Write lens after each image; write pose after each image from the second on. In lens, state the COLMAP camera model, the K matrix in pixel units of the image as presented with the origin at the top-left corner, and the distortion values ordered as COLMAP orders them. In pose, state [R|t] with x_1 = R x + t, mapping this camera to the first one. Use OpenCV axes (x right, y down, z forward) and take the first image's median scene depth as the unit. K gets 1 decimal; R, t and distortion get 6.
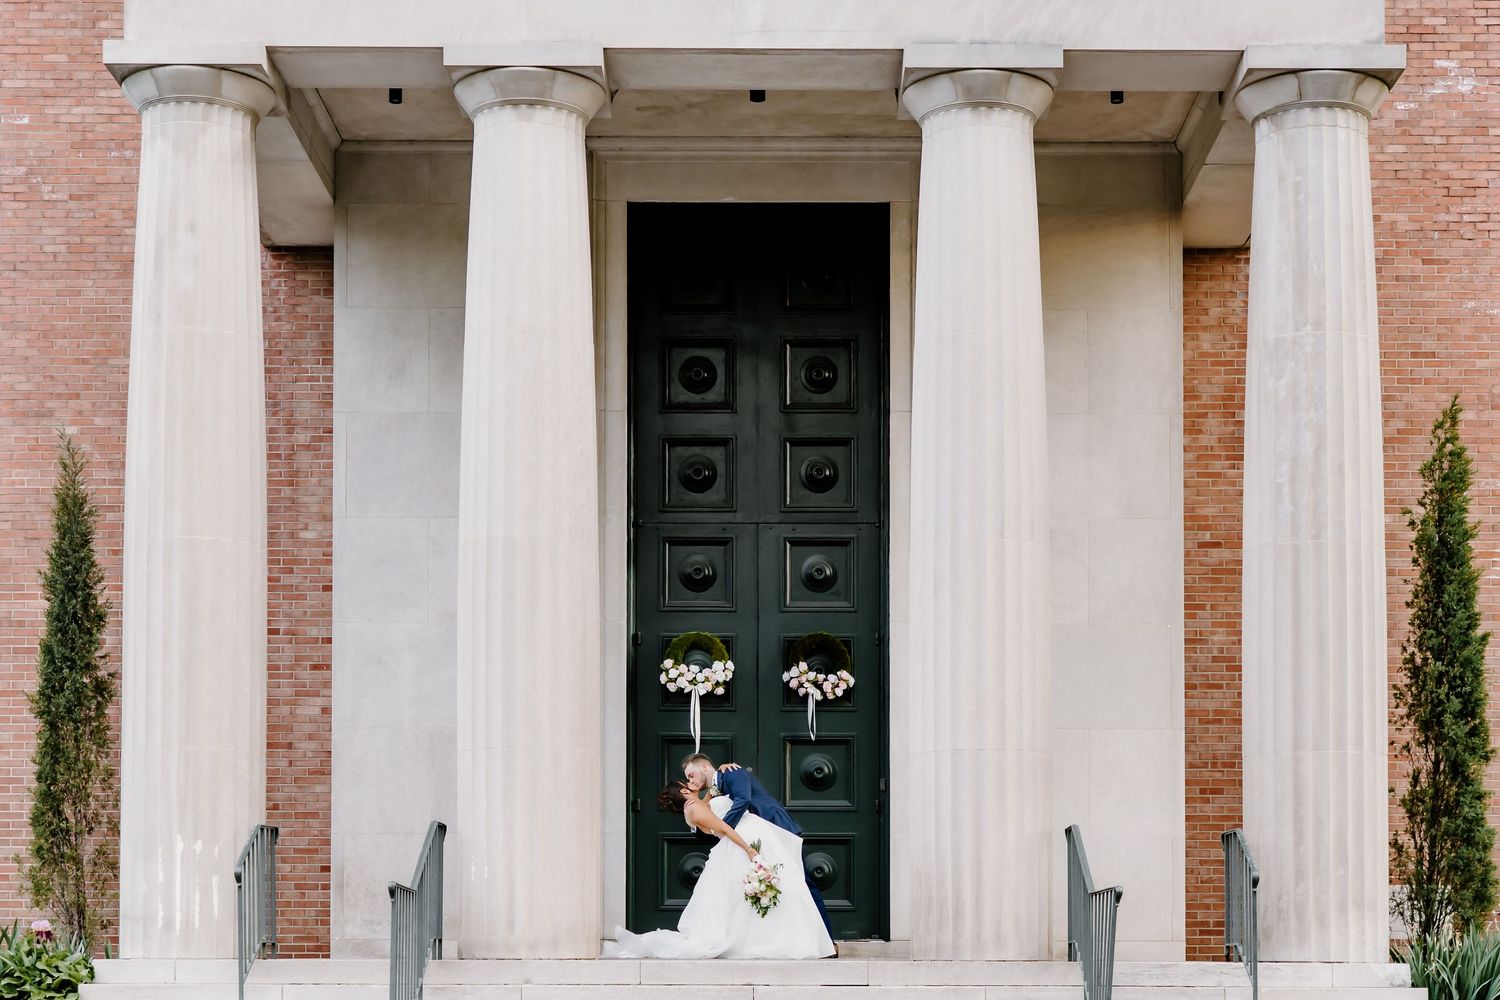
lens RADIAL K [[2381.0, 0, 750.0], [0, 2381.0, 500.0], [0, 0, 1]] dist [-0.000429, -0.062717]
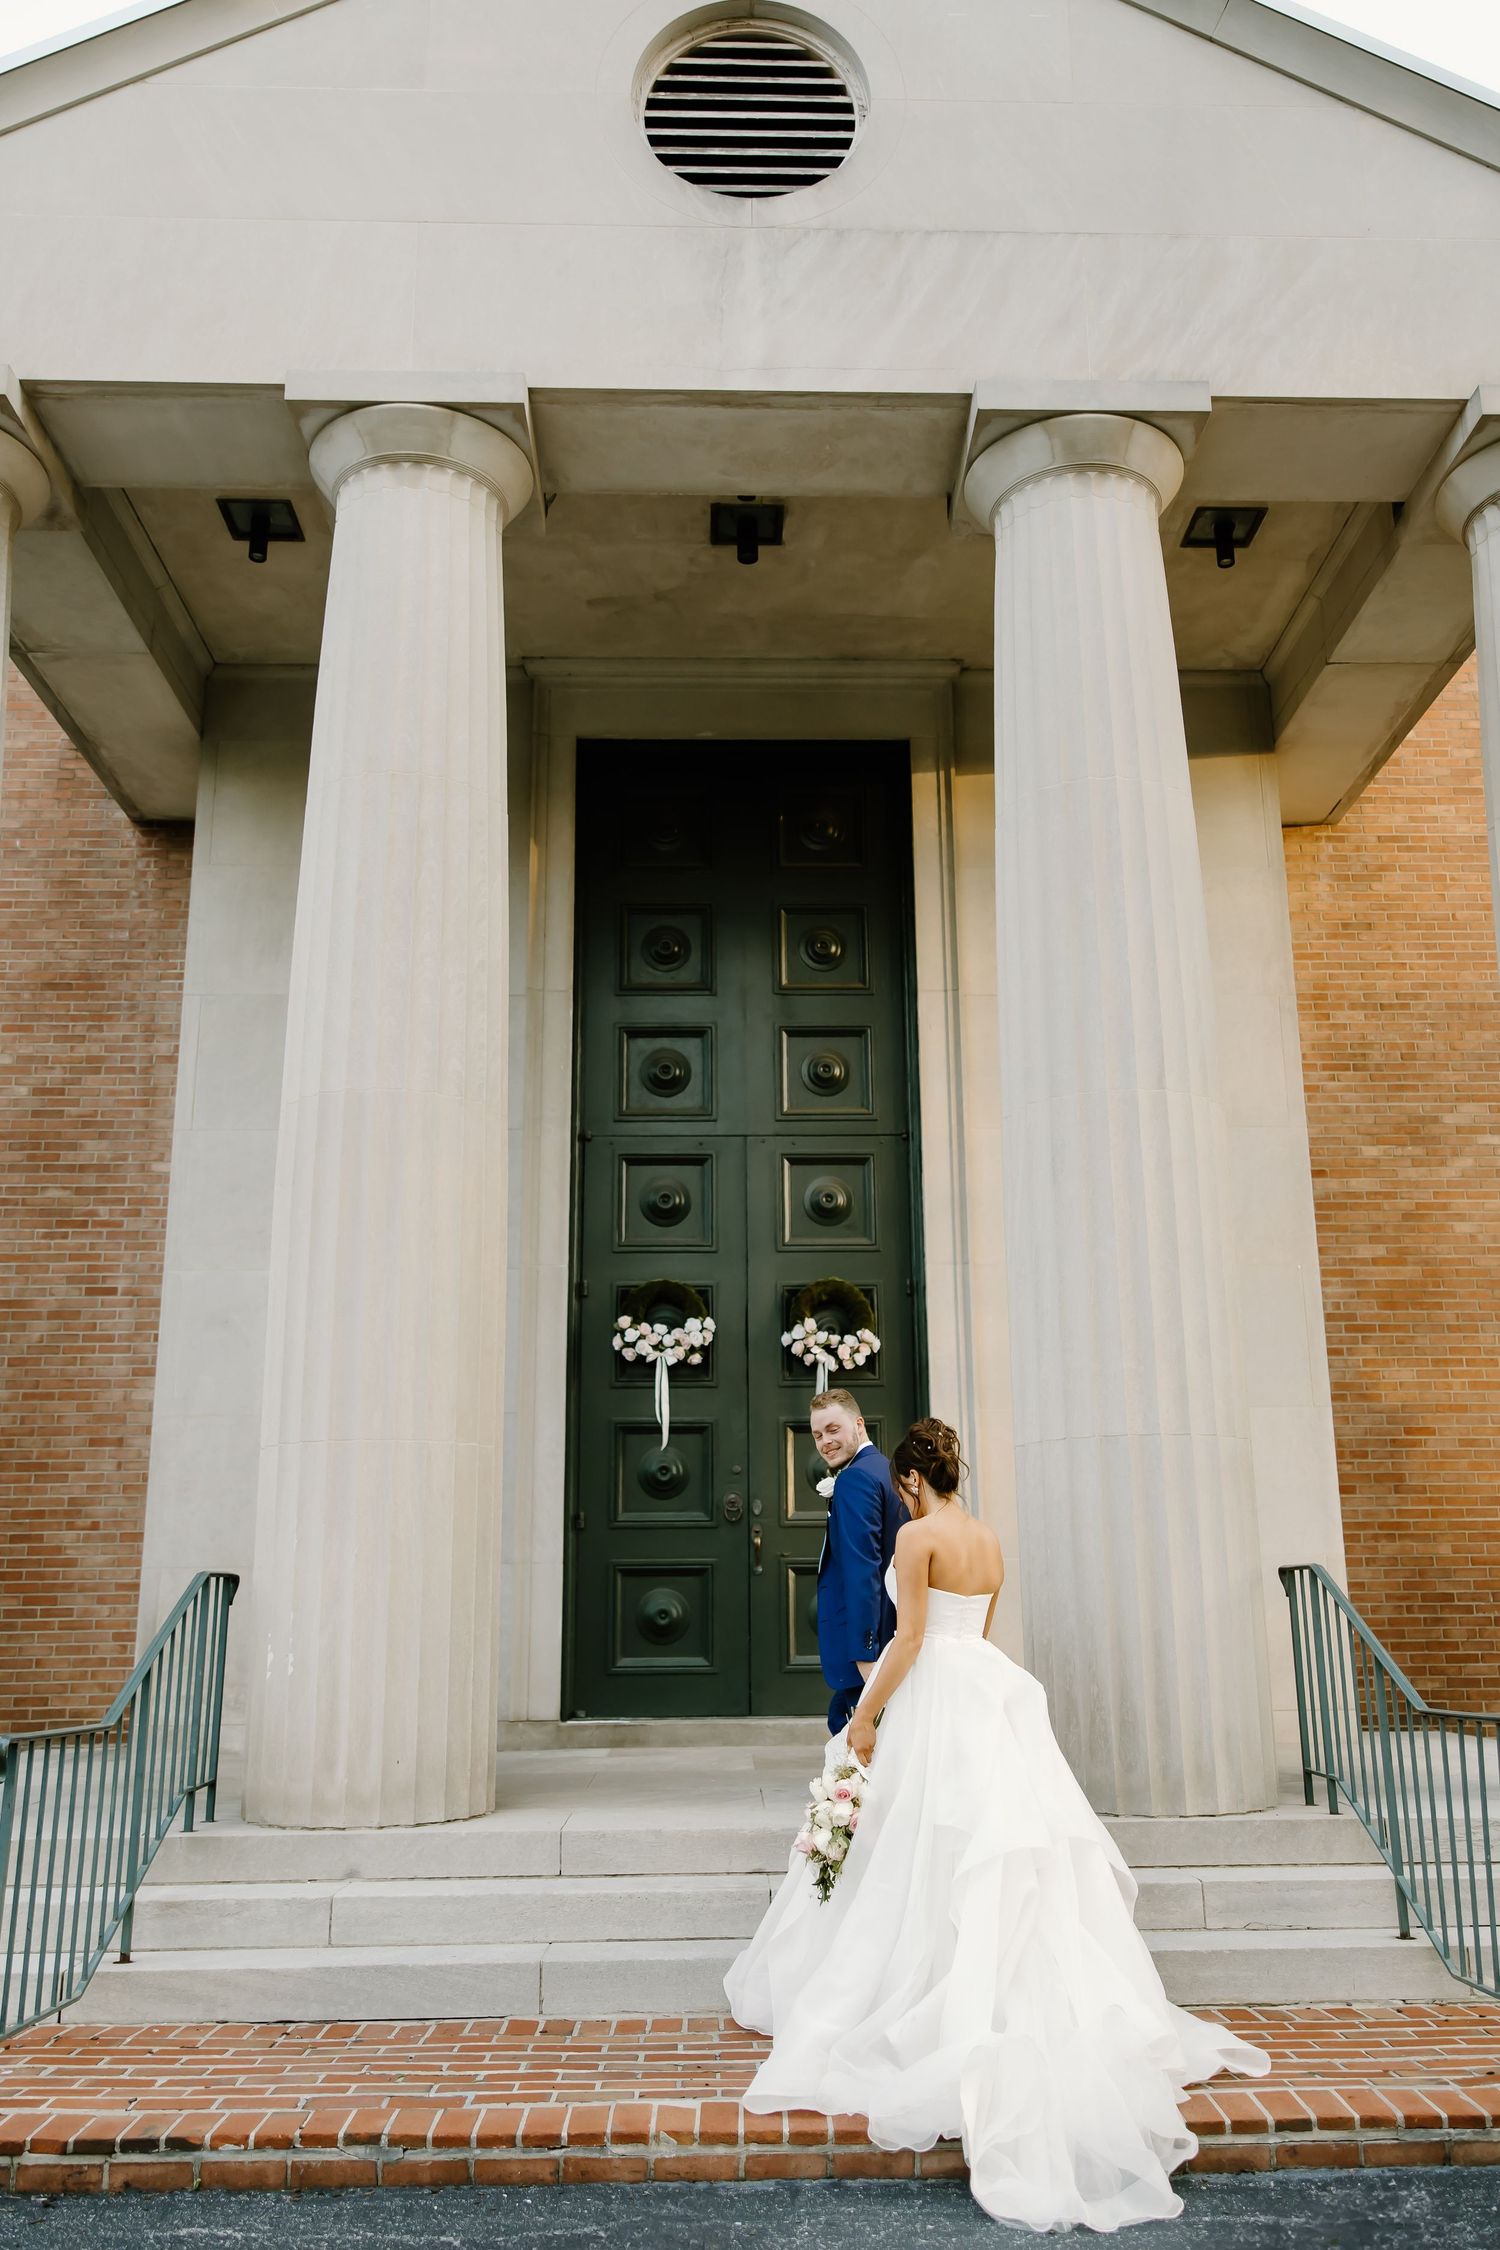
lens RADIAL K [[1667.8, 0, 799.3], [0, 1667.8, 1111.9], [0, 0, 1]] dist [-0.006252, 0.000169]
pose [[0.998227, 0.001050, 0.059510, -0.011425], [0.004392, 0.995819, -0.091243, 0.051612], [-0.059357, 0.091342, 0.994049, 0.486132]]
